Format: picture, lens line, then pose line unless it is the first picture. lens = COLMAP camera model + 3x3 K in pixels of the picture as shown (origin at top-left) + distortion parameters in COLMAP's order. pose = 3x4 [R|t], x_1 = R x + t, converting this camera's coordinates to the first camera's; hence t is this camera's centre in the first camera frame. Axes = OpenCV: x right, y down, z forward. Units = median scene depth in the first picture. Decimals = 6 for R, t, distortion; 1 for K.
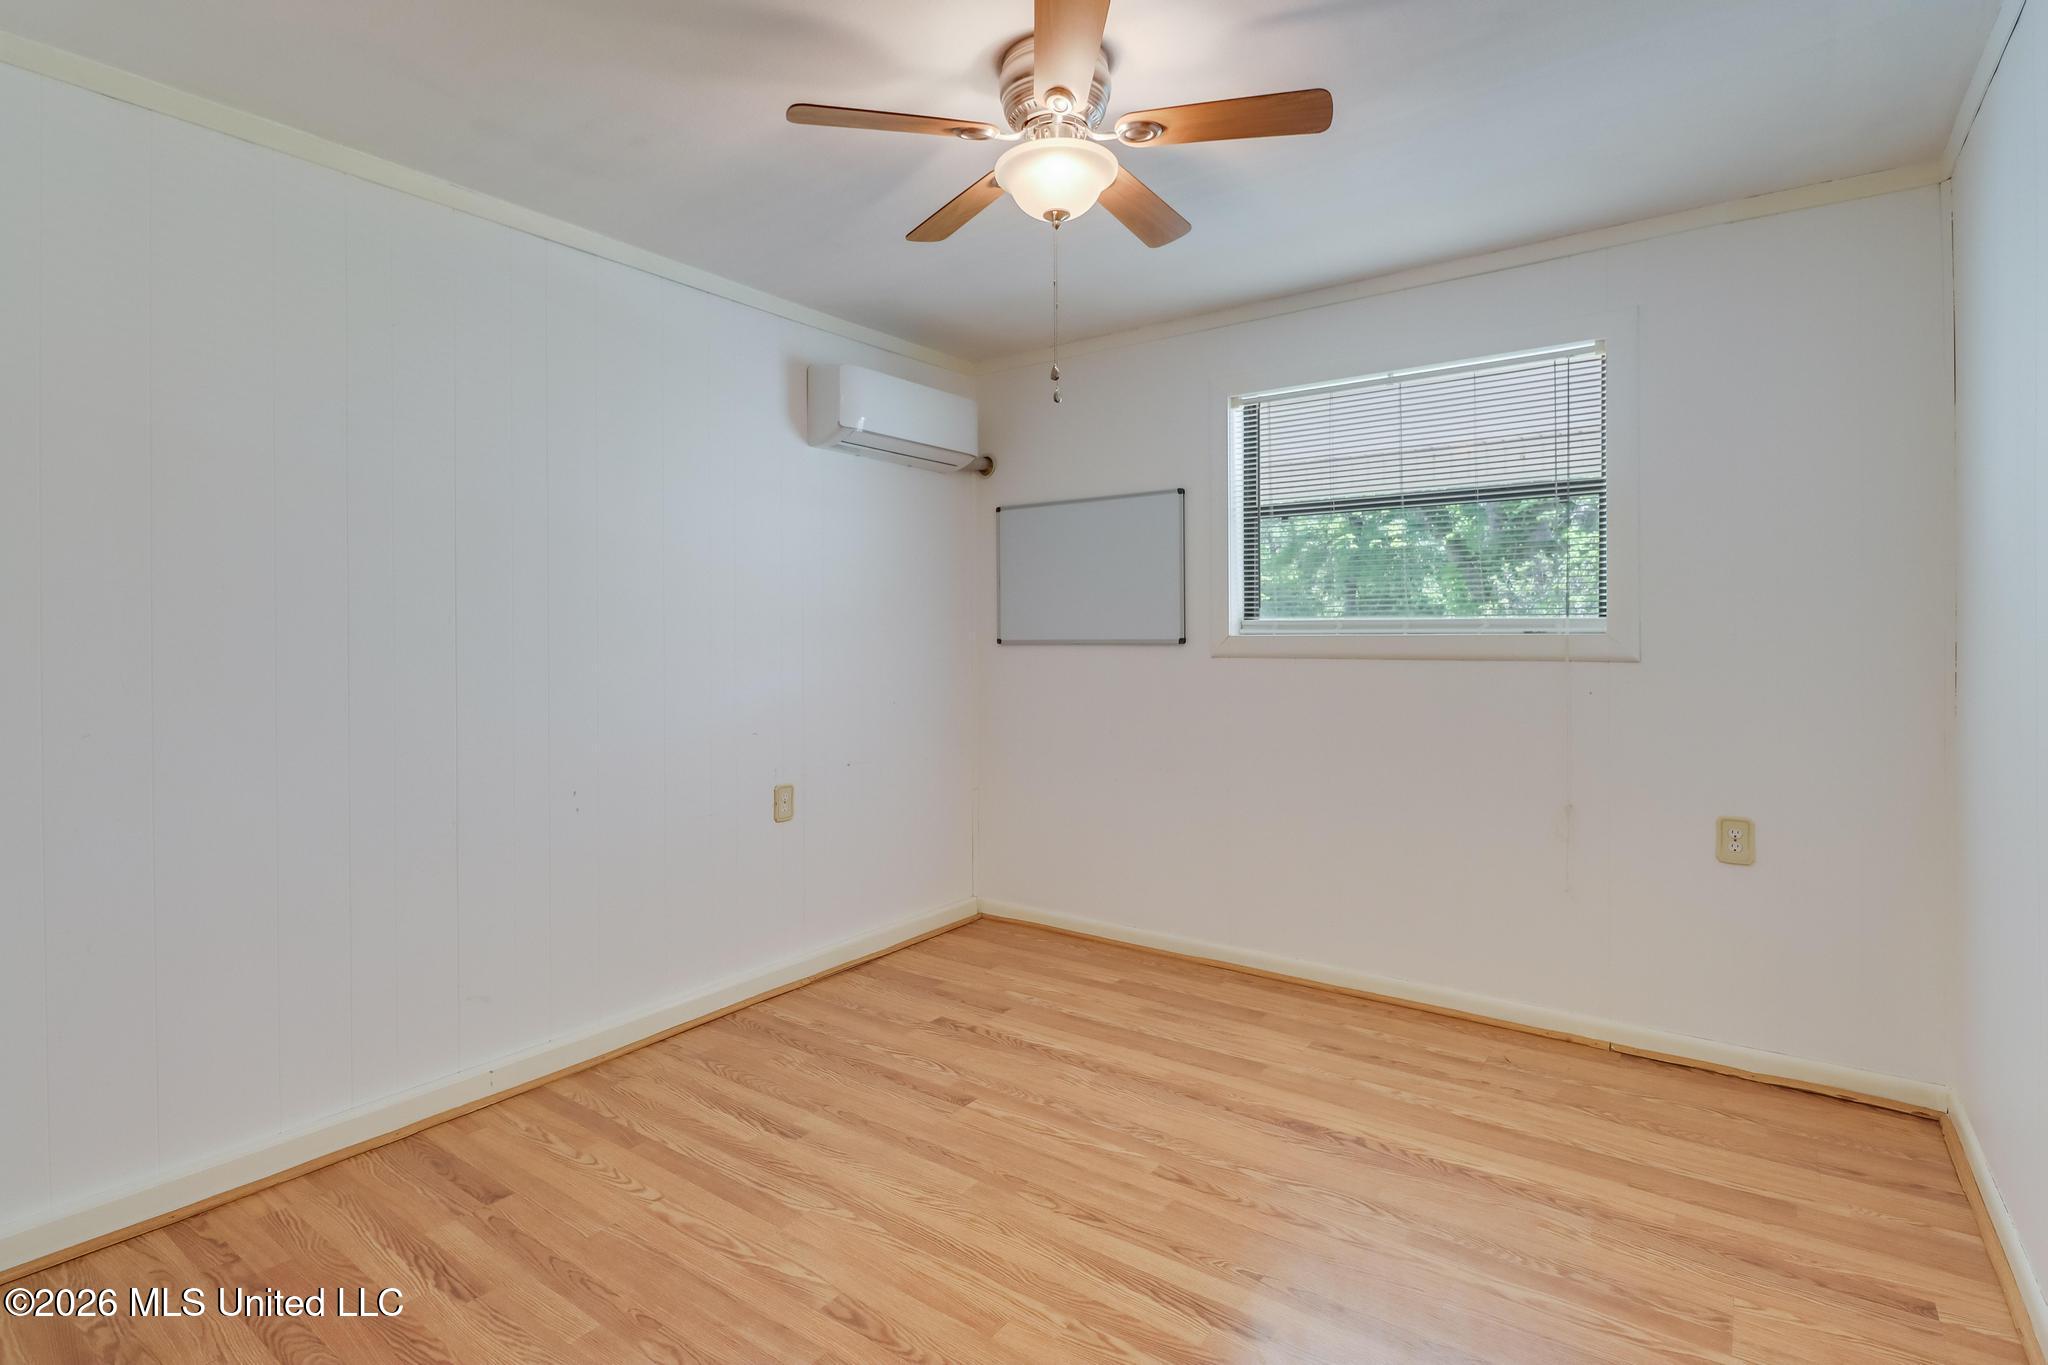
lens RADIAL K [[1011.8, 0, 1026.4], [0, 1011.8, 635.1], [0, 0, 1]] dist [-0.002865, -0.001372]
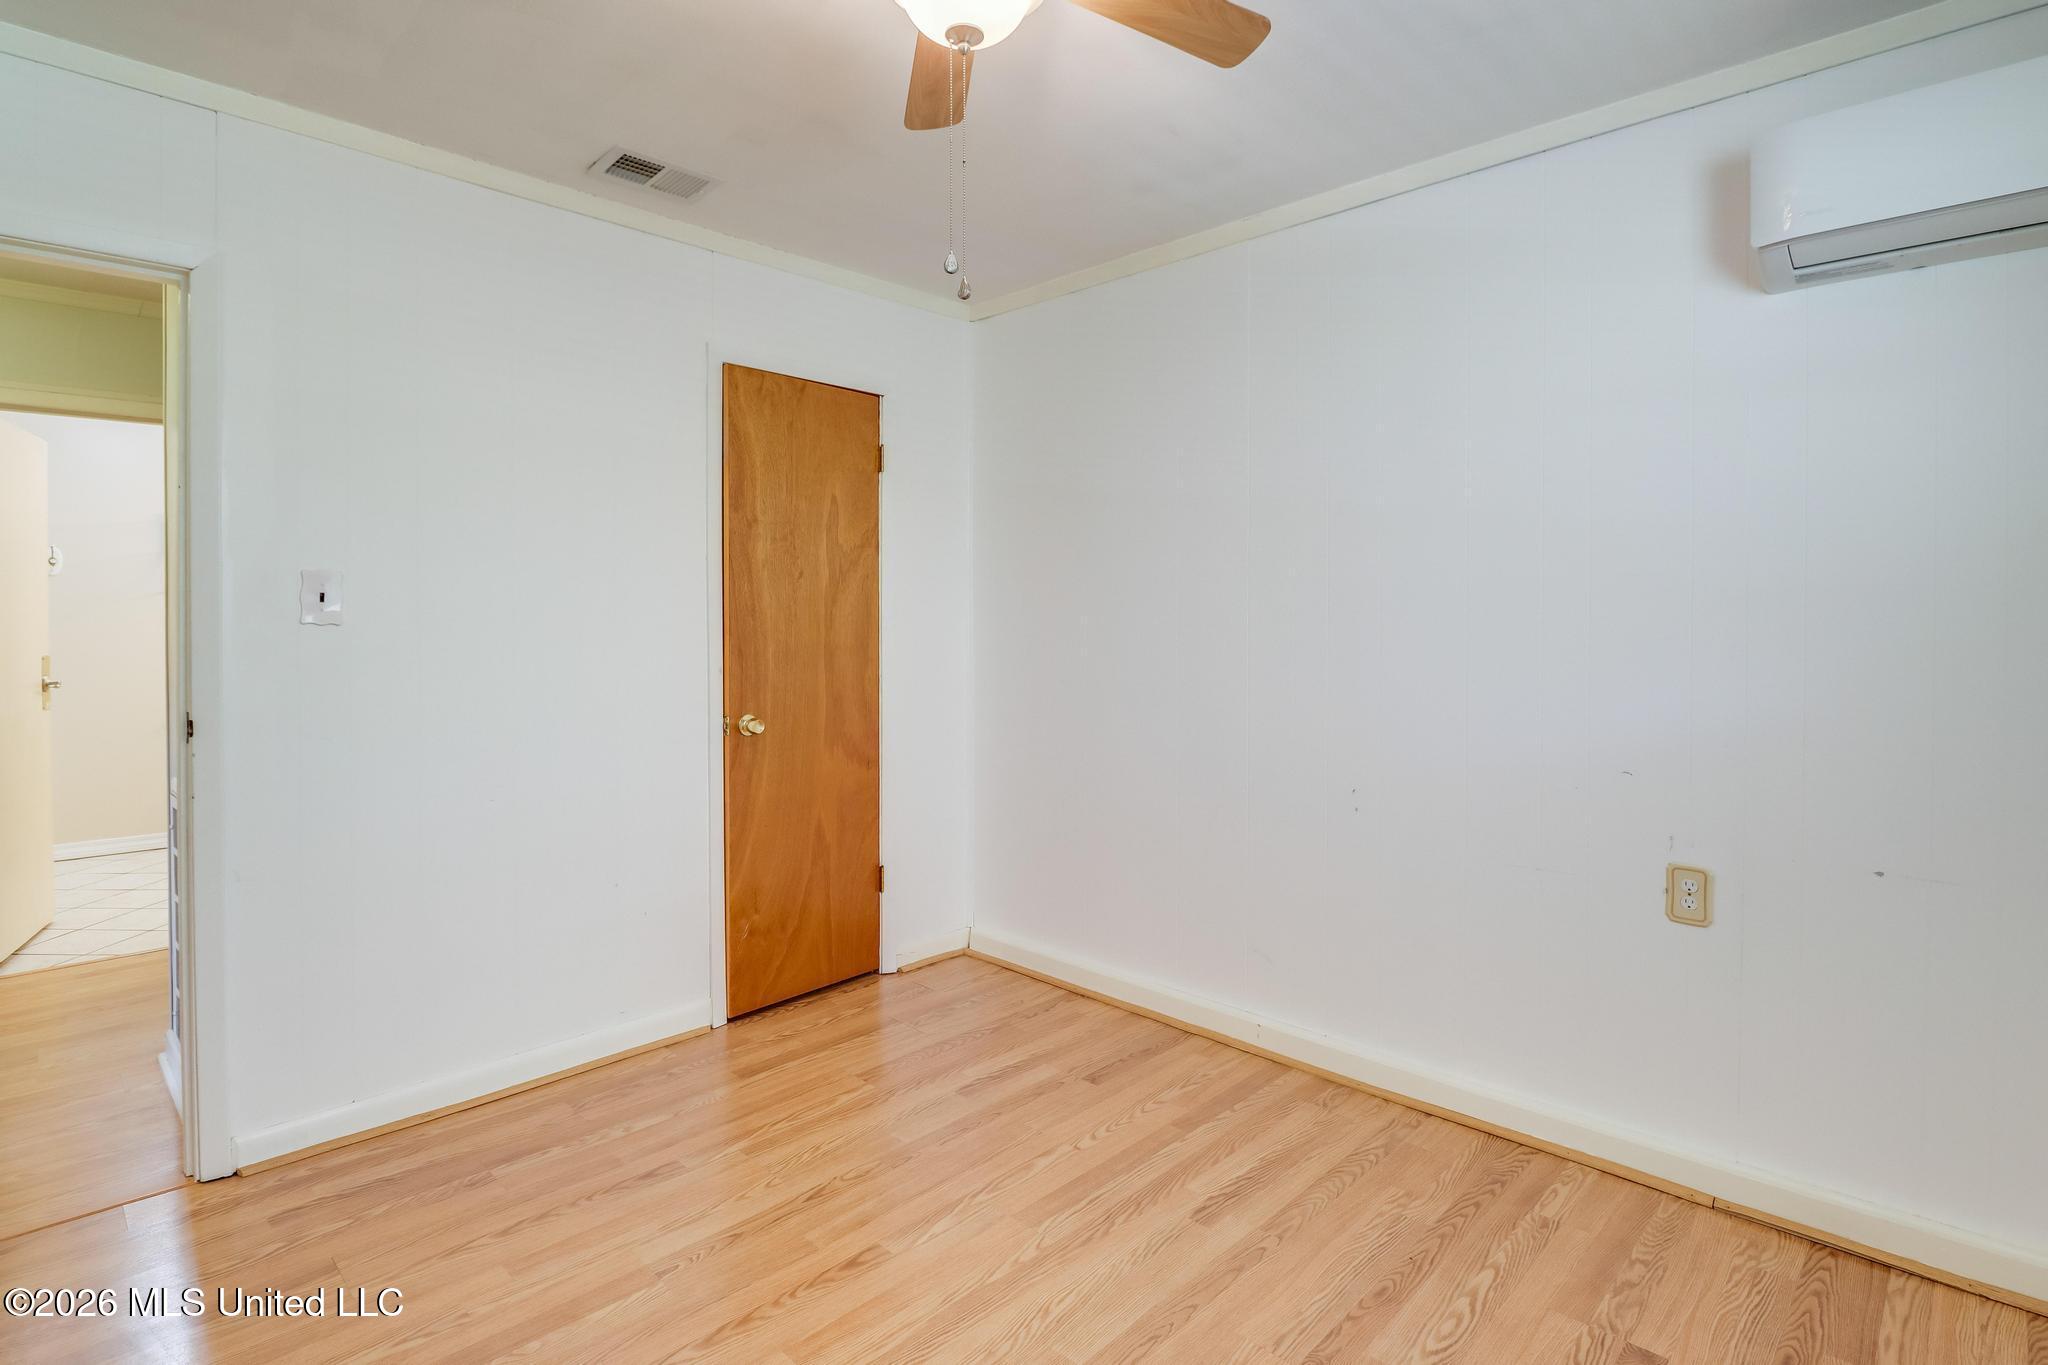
lens RADIAL K [[980.7, 0, 979.1], [0, 980.7, 646.2], [0, 0, 1]] dist [-0.011398, -0.001075]
pose [[-0.165918, 0.028357, -0.985732, 0.580515], [0.000591, 0.999589, 0.028656, -0.008133], [0.986139, 0.004172, -0.165867, 0.925101]]
